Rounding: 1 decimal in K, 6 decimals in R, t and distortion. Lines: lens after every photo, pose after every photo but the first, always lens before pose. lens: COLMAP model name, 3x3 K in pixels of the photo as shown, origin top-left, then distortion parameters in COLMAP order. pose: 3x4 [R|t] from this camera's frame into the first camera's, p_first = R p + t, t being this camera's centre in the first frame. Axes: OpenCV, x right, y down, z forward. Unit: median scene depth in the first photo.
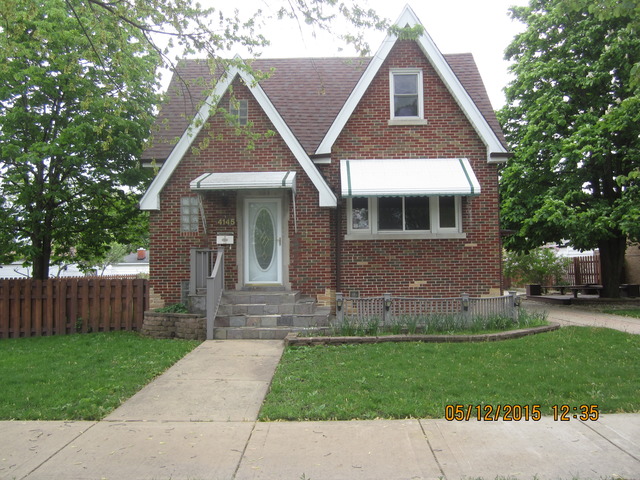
lens RADIAL K [[533.4, 0, 318.8], [0, 533.4, 240.3], [0, 0, 1]] dist [-0.004011, -0.003035]
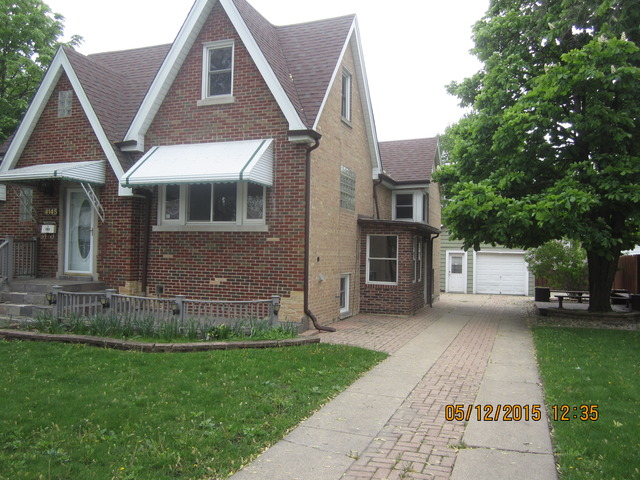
lens RADIAL K [[533.4, 0, 320.0], [0, 533.4, 239.1], [0, 0, 1]] dist [-0.004011, -0.003035]
pose [[0.931143, 0.021791, -0.364004, 0.670715], [-0.013139, 0.999570, 0.026229, -0.015231], [0.364418, -0.019641, 0.931028, 0.223749]]
